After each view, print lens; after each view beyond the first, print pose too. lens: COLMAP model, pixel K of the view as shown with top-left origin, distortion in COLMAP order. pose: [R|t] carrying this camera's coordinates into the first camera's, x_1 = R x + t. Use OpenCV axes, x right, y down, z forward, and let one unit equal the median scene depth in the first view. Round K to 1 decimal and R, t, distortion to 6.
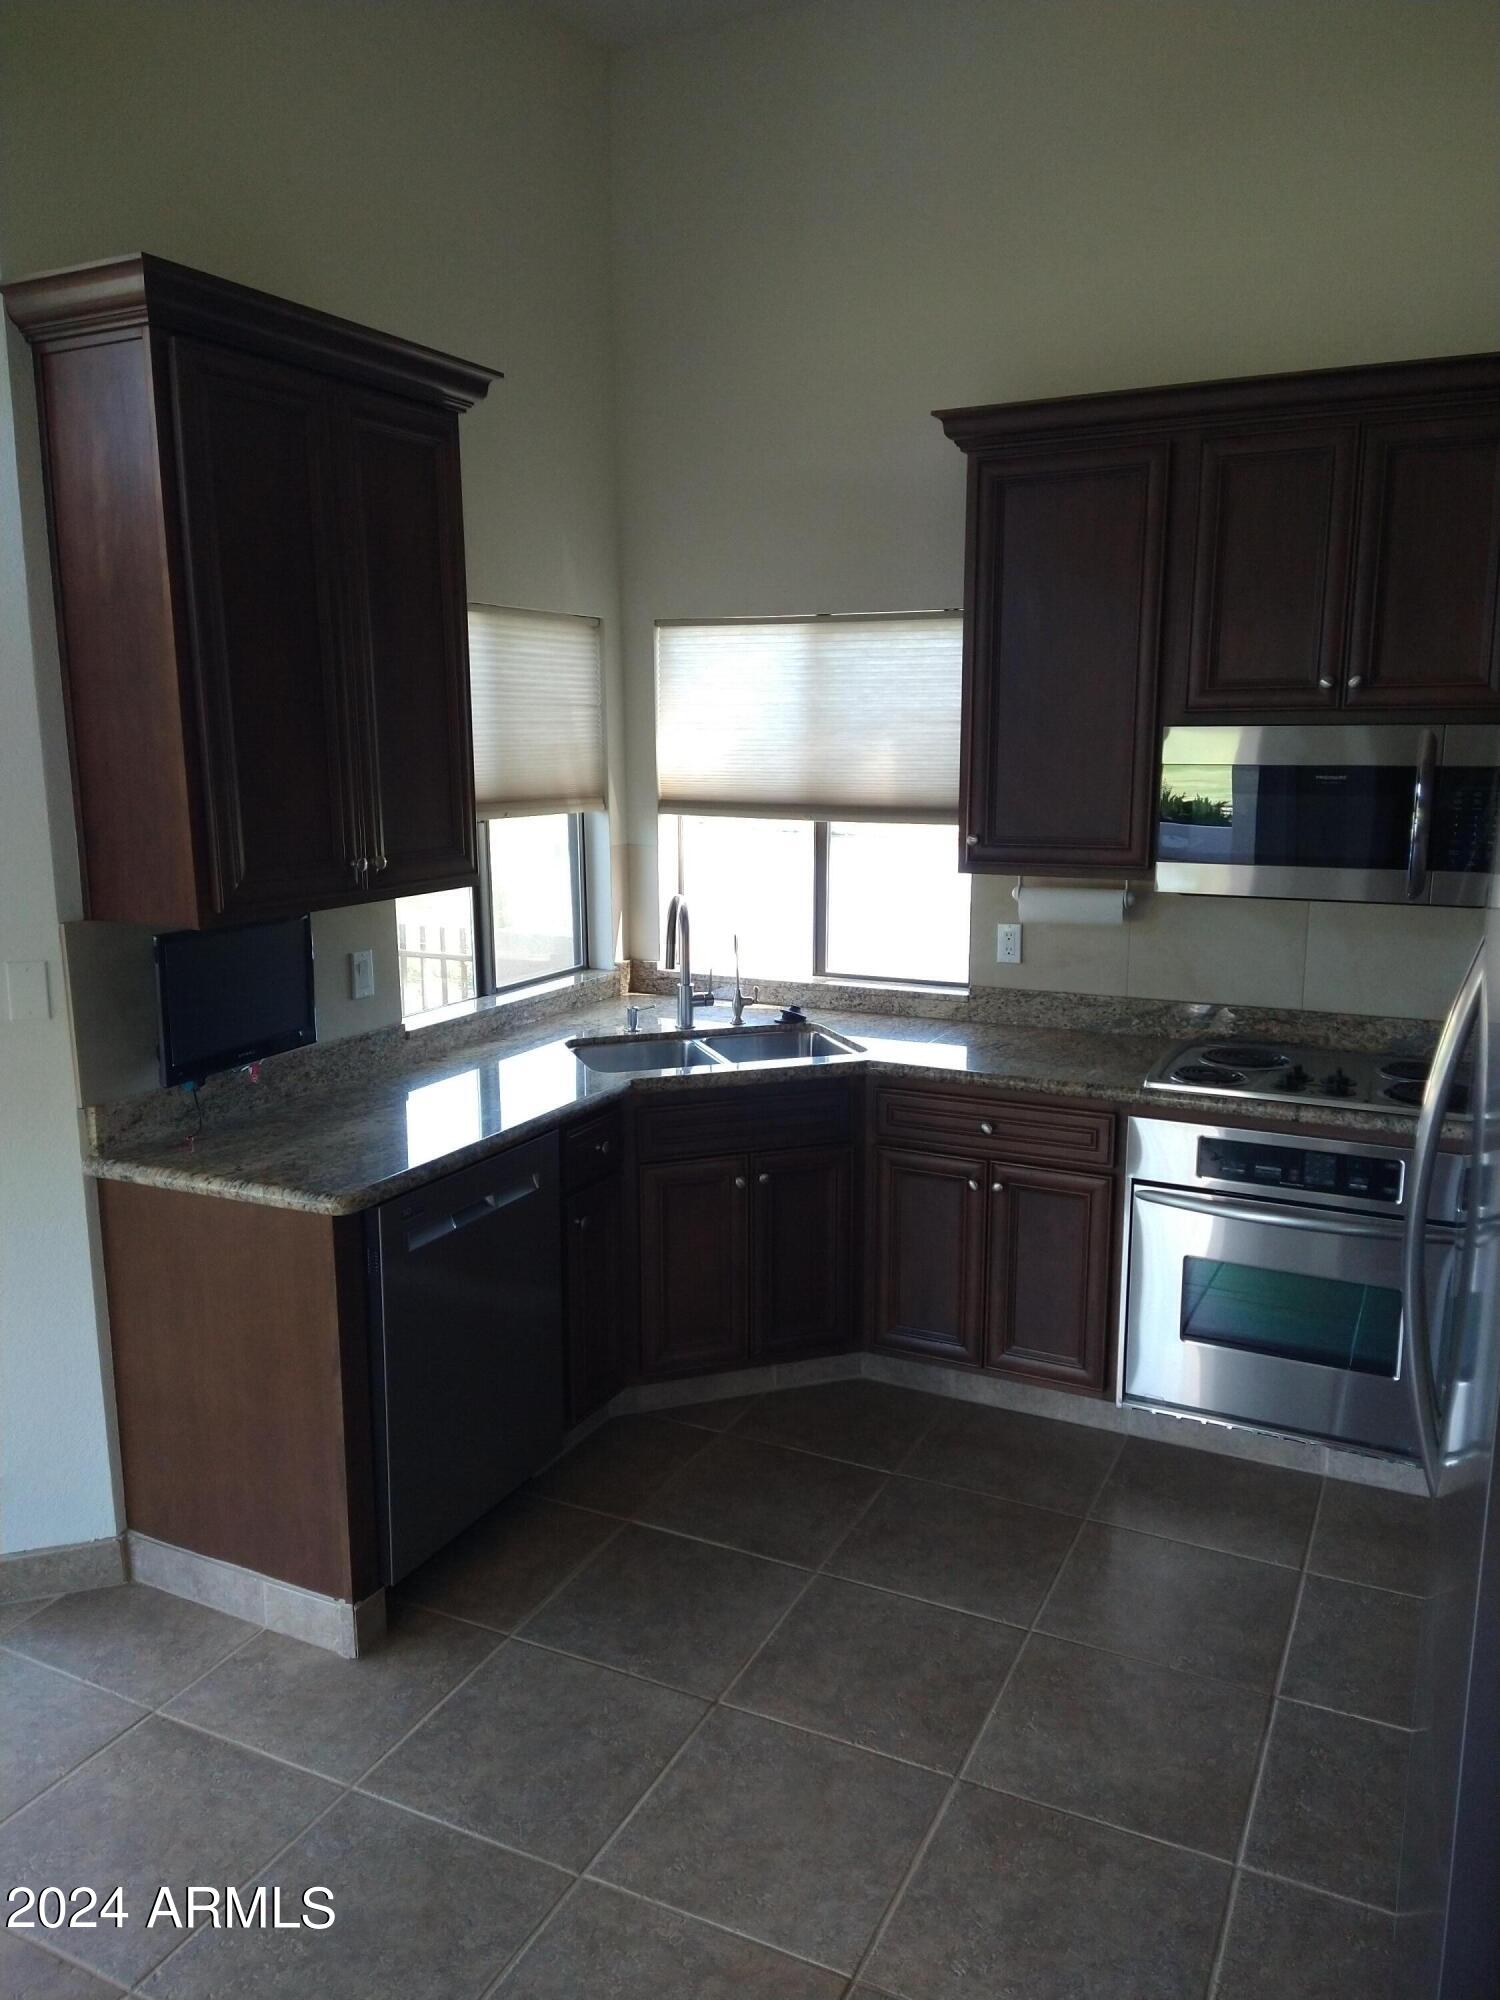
lens RADIAL K [[1466.2, 0, 757.0], [0, 1466.2, 1002.6], [0, 0, 1]] dist [0.117283, -0.163177]
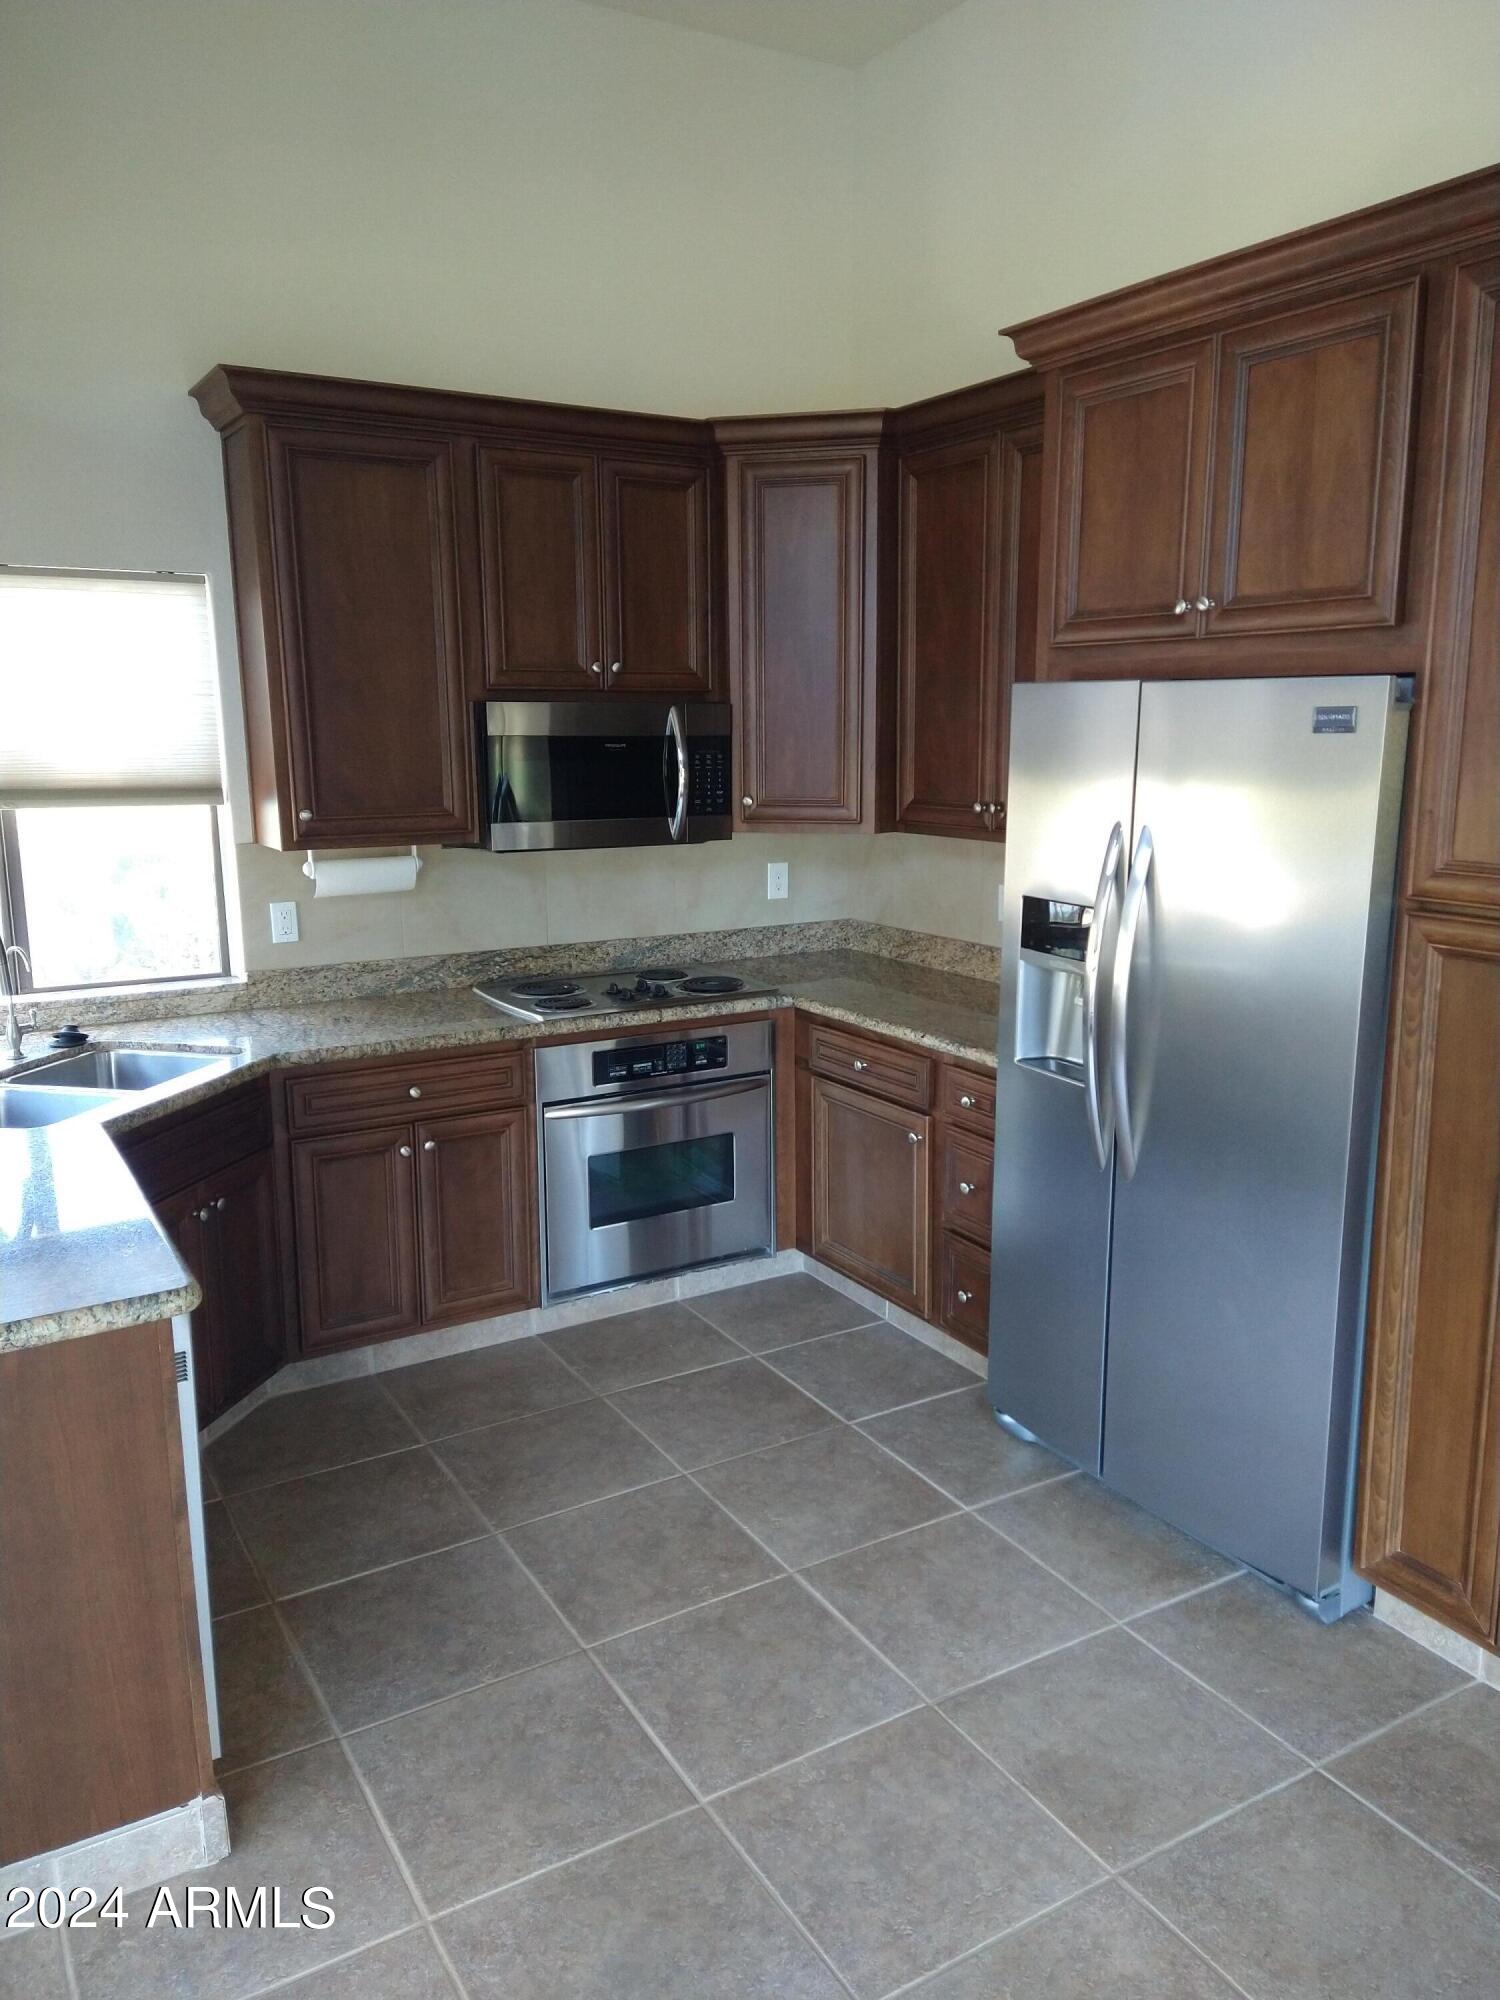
lens RADIAL K [[1466.2, 0, 757.0], [0, 1466.2, 1002.6], [0, 0, 1]] dist [0.117283, -0.163177]
pose [[0.546459, -0.161388, 0.821788, -0.561212], [0.157447, 0.983557, 0.088461, -0.029975], [-0.822553, 0.081047, 0.562884, 0.224001]]
